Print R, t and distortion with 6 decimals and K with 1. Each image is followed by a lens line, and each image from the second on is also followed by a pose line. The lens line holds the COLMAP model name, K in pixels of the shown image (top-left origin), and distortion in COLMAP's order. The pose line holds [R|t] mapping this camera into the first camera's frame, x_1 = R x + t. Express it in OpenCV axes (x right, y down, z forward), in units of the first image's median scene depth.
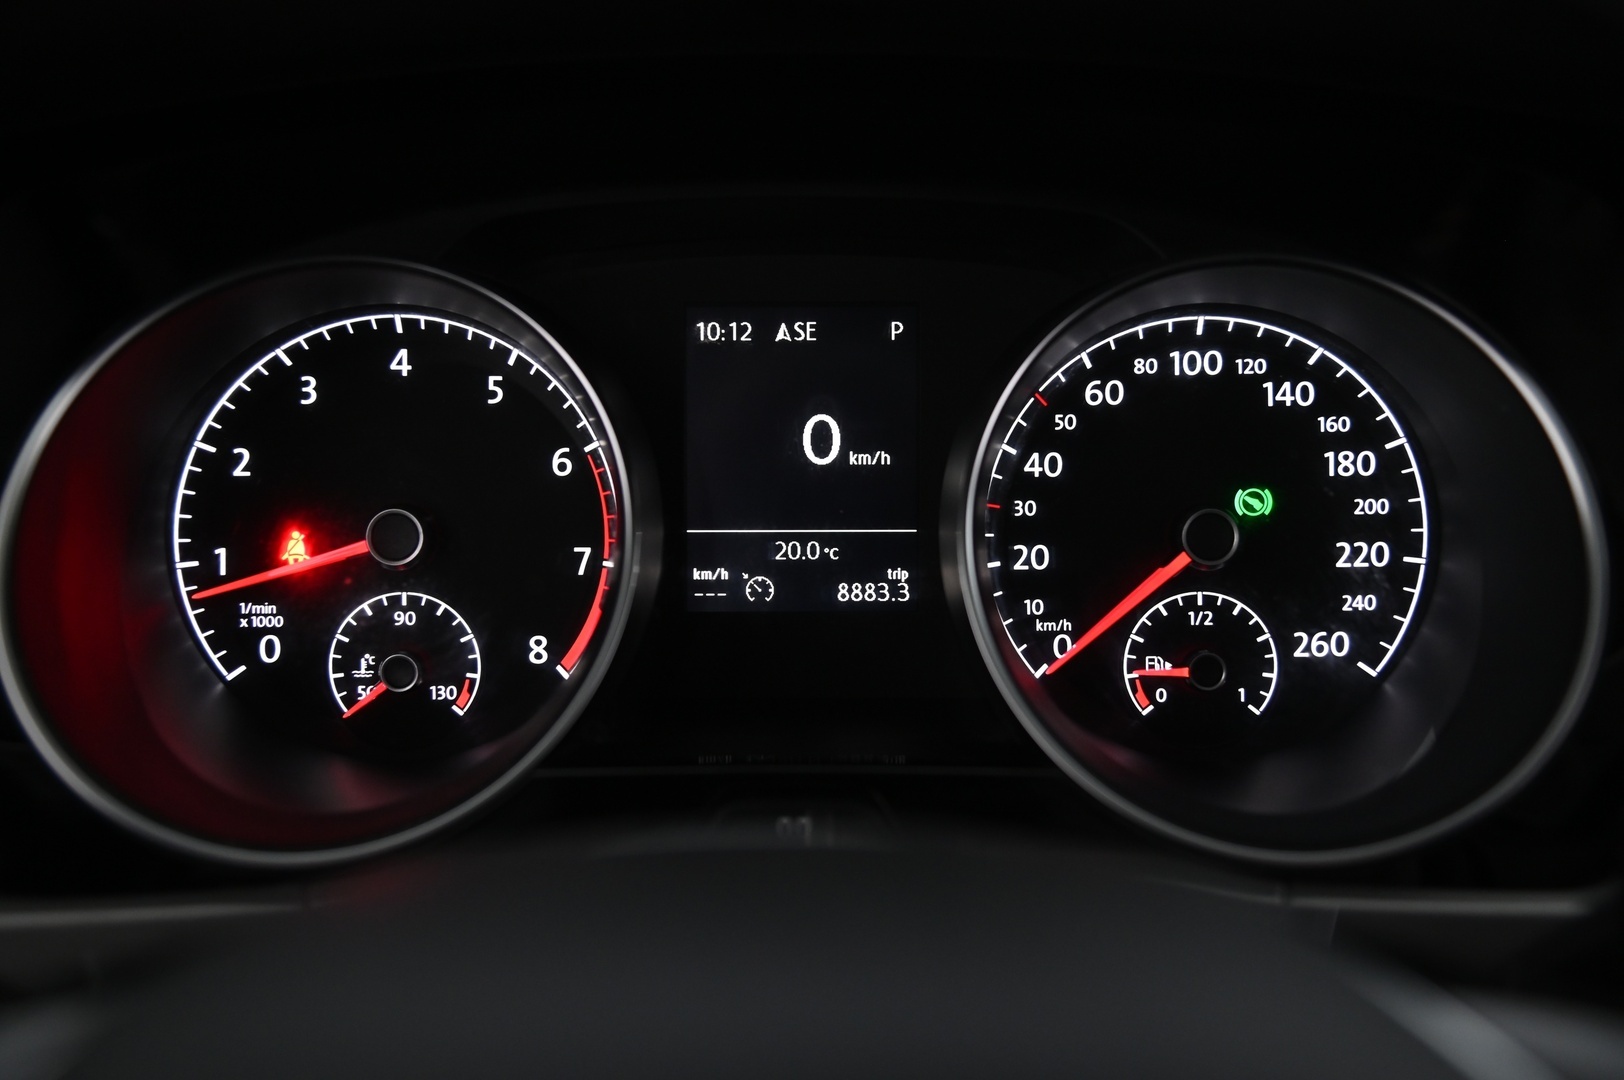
lens RADIAL K [[1761.5, 0, 815.7], [0, 1761.5, 556.8], [0, 0, 1]] dist [0.033488, 0.008337]
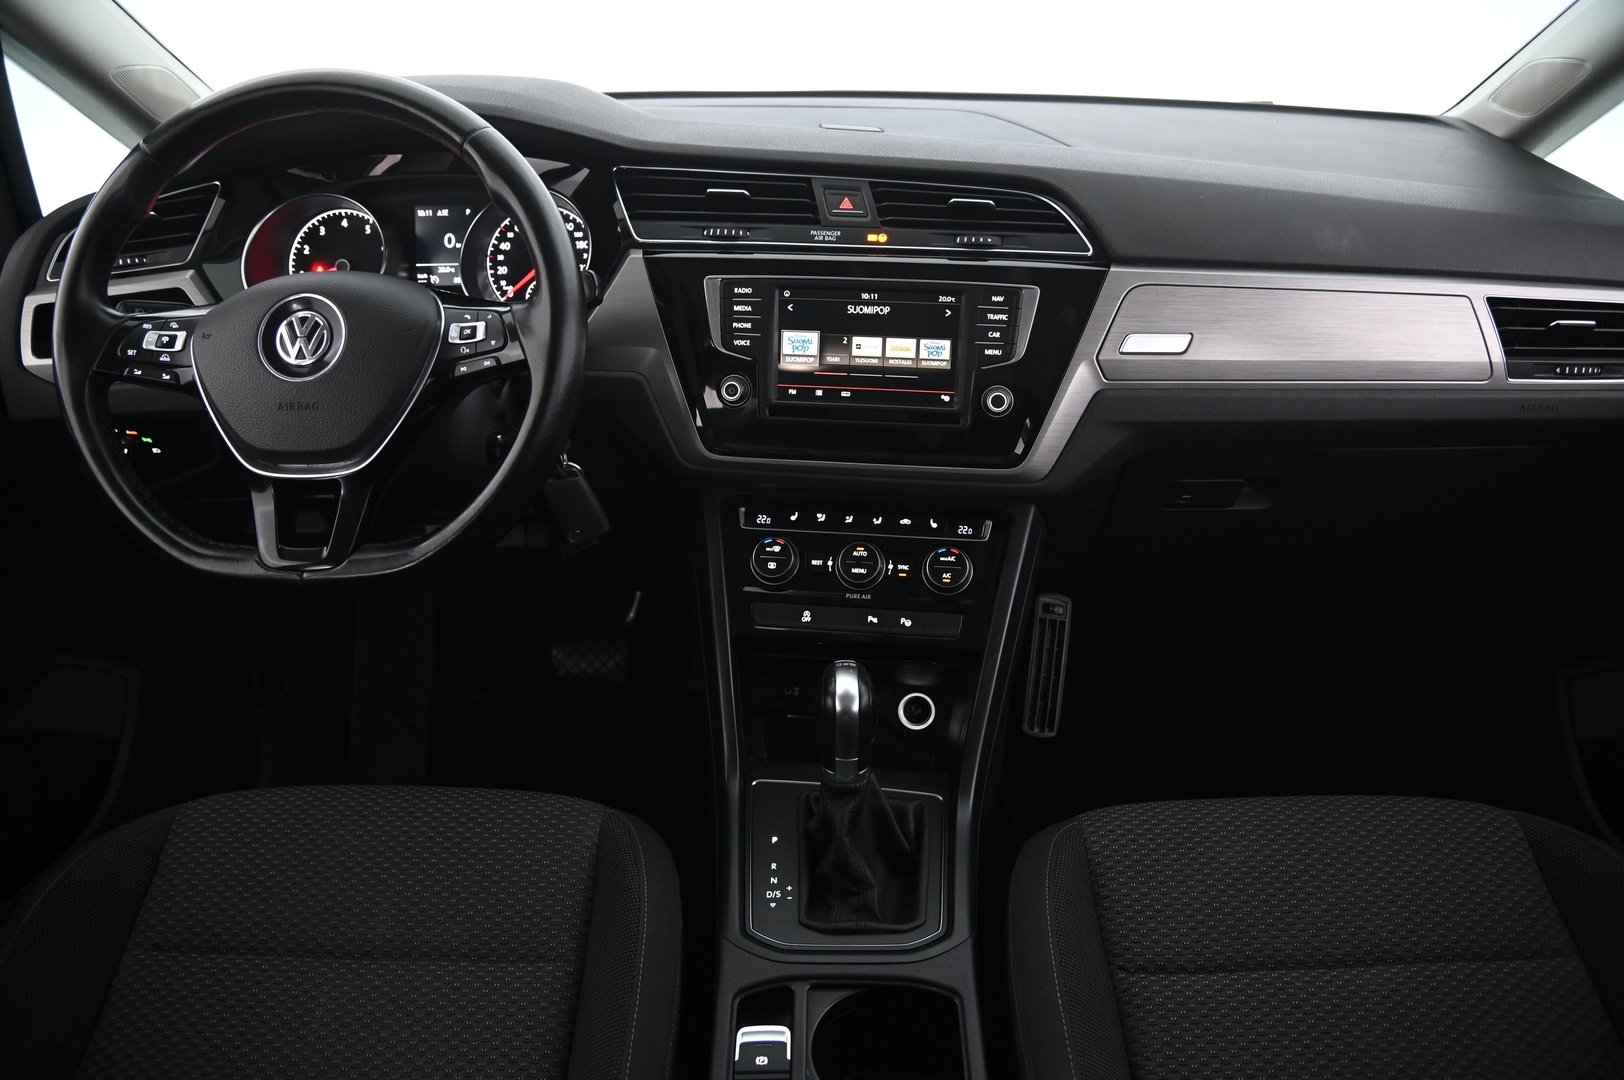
lens RADIAL K [[1097.3, 0, 812.0], [0, 1097.3, 540.0], [0, 0, 1]] dist [-0.102154, 0.002430]
pose [[0.999953, 0.002910, -0.009286, 0.829980], [-0.001749, 0.992443, 0.122691, 0.297301], [0.009573, -0.122668, 0.992402, -1.430339]]
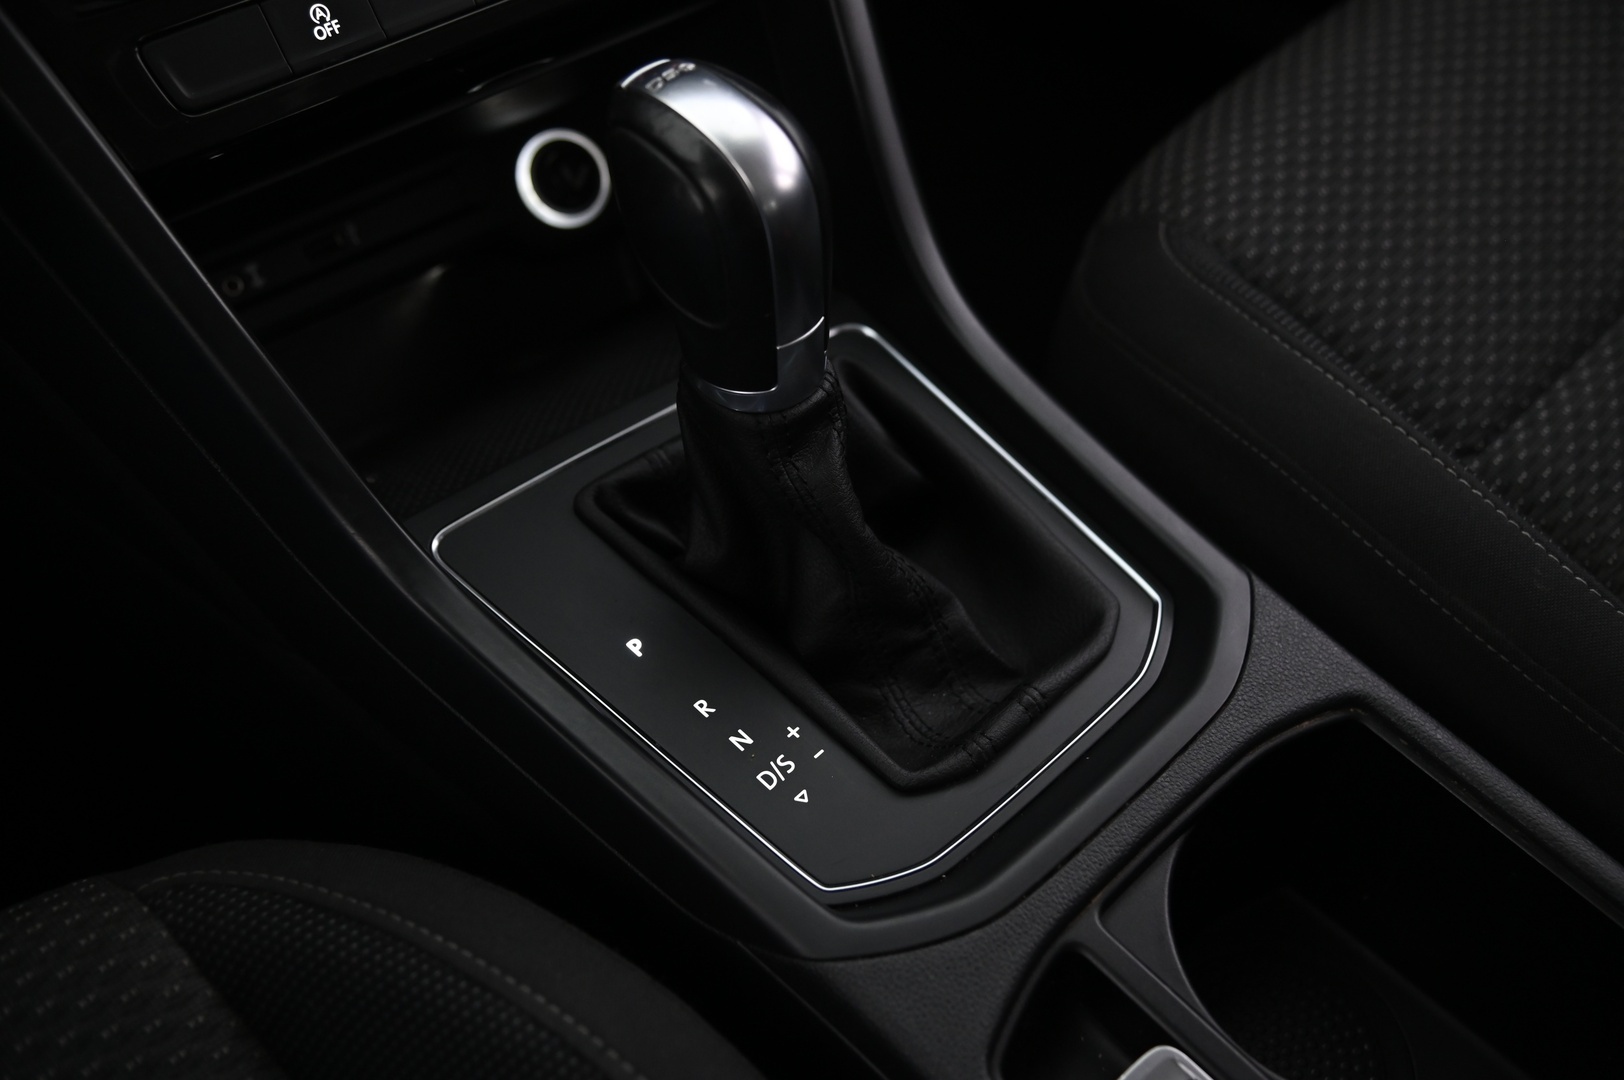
lens RADIAL K [[1761.5, 0, 815.7], [0, 1761.5, 556.8], [0, 0, 1]] dist [0.033488, 0.008337]
pose [[0.712518, -0.528793, 0.461190, 0.317279], [0.224626, 0.794605, 0.564045, 0.427980], [-0.664727, -0.298297, 0.684951, -0.326846]]
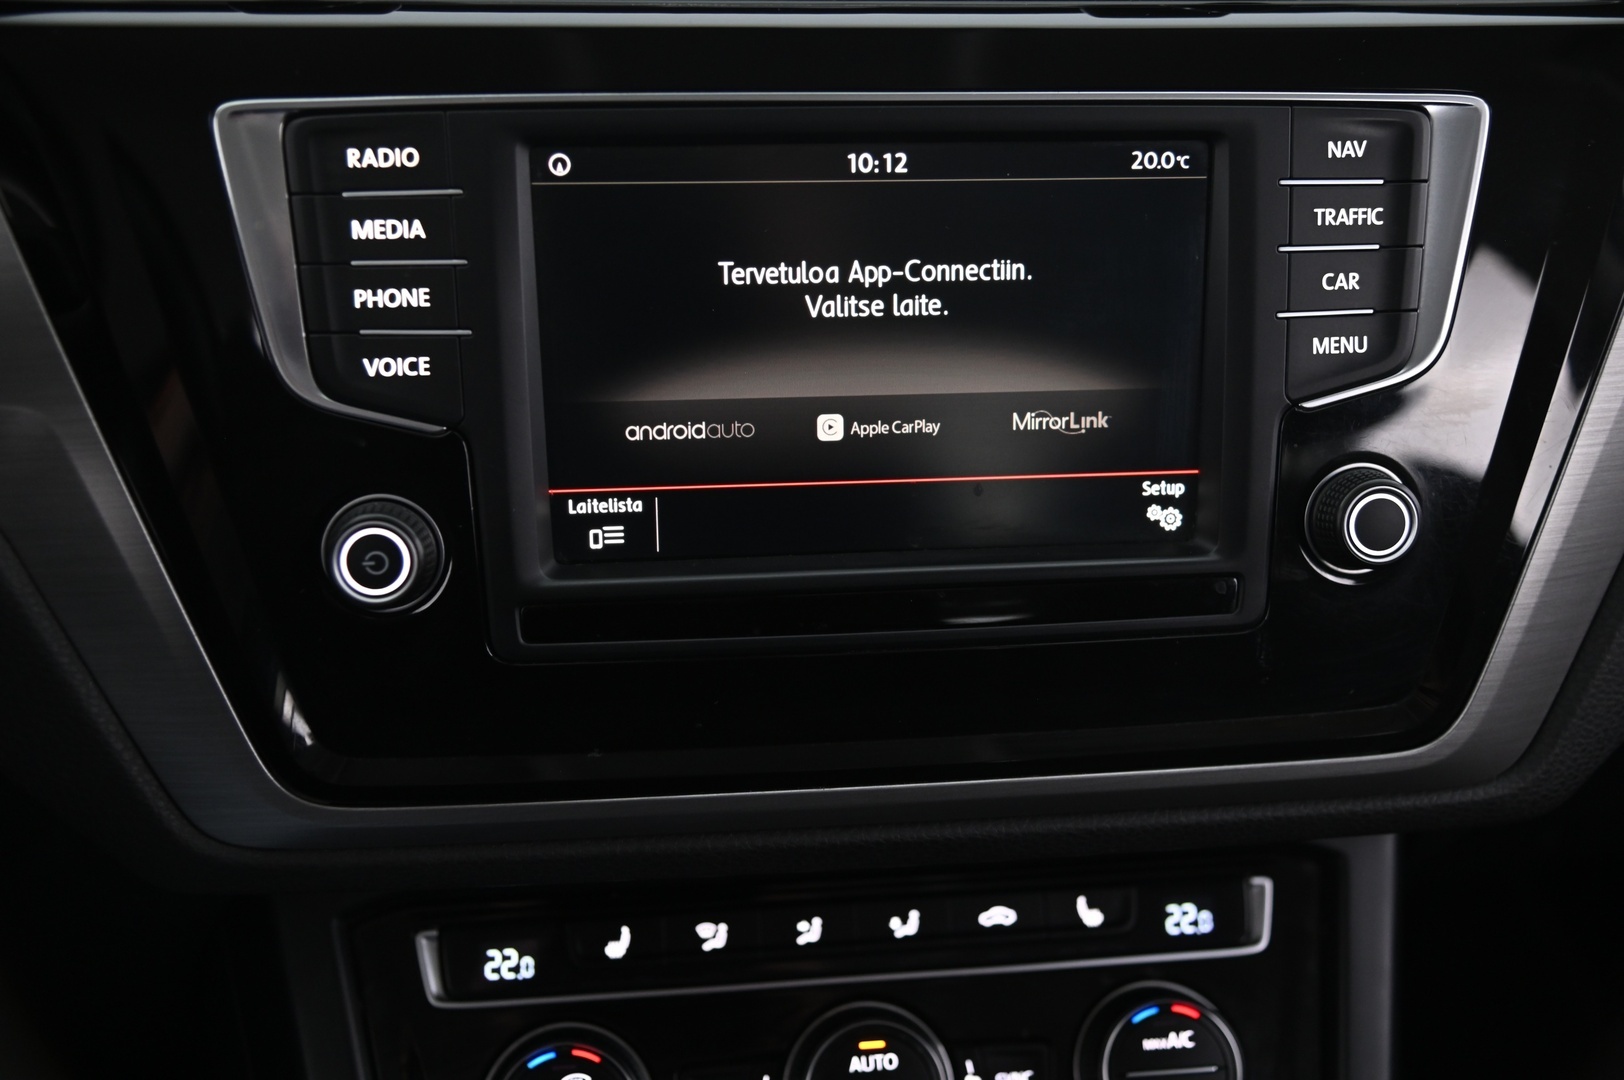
lens RADIAL K [[1761.5, 0, 815.7], [0, 1761.5, 556.8], [0, 0, 1]] dist [0.033488, 0.008337]
pose [[0.968457, -0.090806, 0.232046, 0.662304], [0.060106, 0.988868, 0.136119, 0.164238], [-0.241823, -0.117878, 0.963134, -0.172577]]
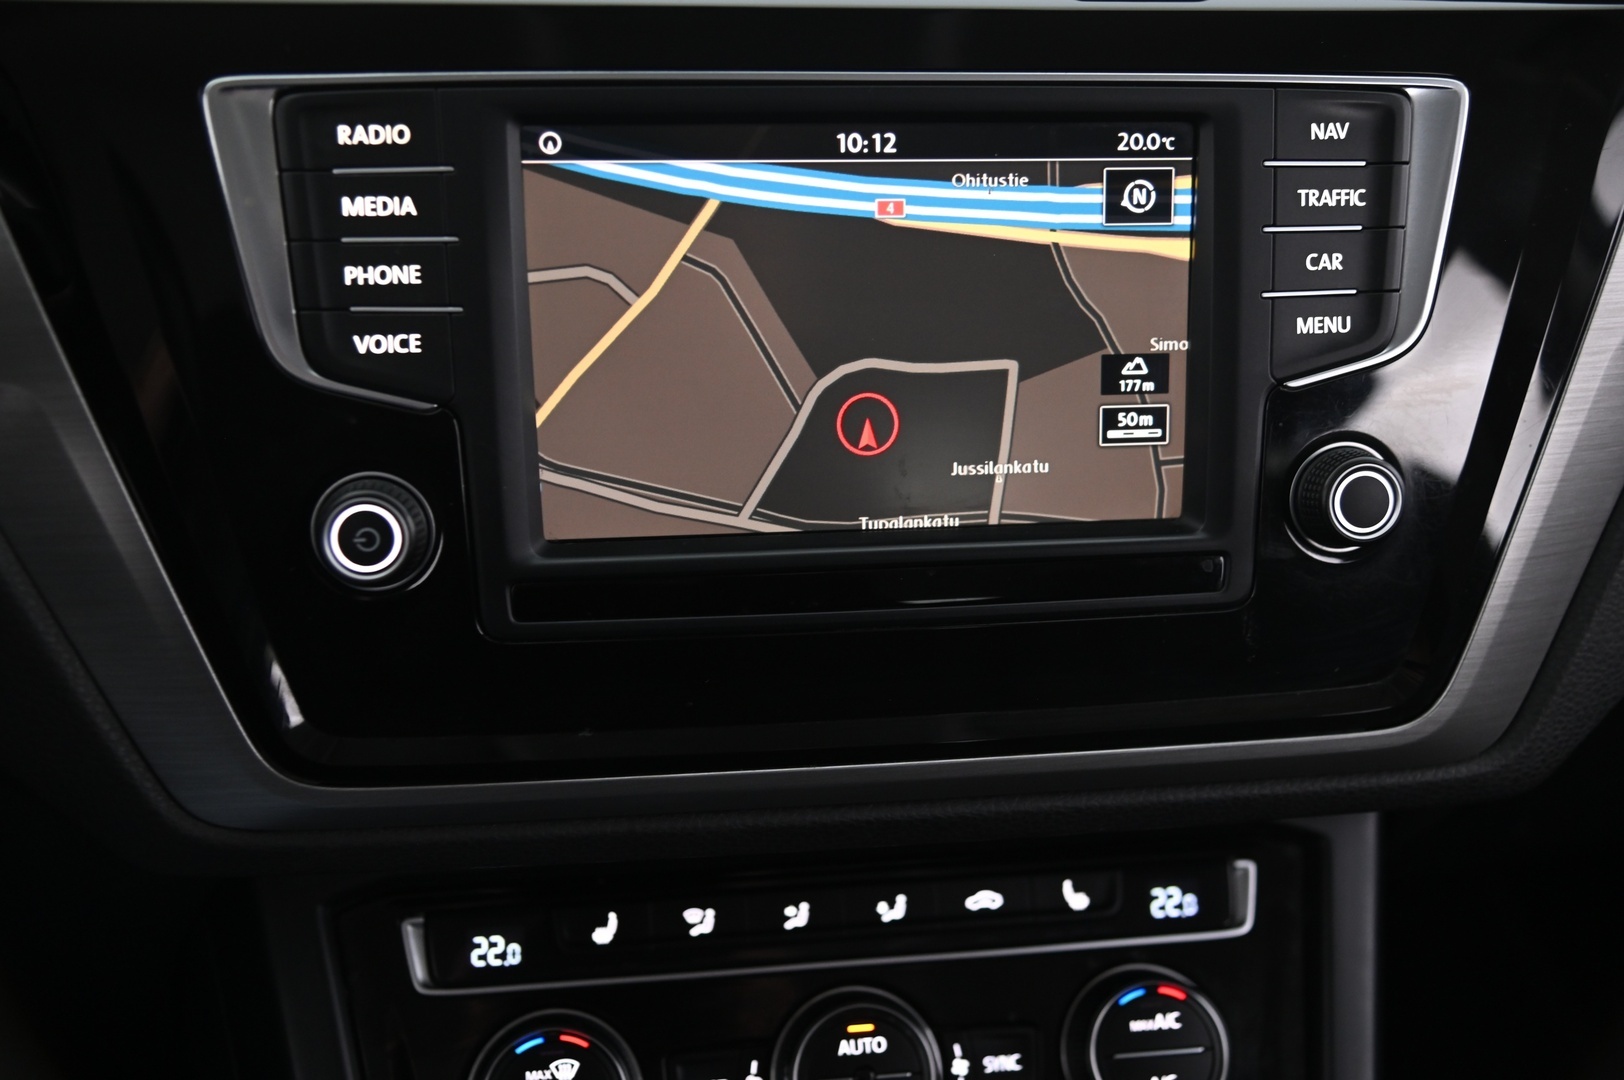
lens RADIAL K [[1761.5, 0, 815.7], [0, 1761.5, 556.8], [0, 0, 1]] dist [0.033488, 0.008337]
pose [[0.962945, -0.090943, 0.253902, 0.645627], [0.060405, 0.990241, 0.125594, 0.184888], [-0.262846, -0.105603, 0.959041, -0.173494]]
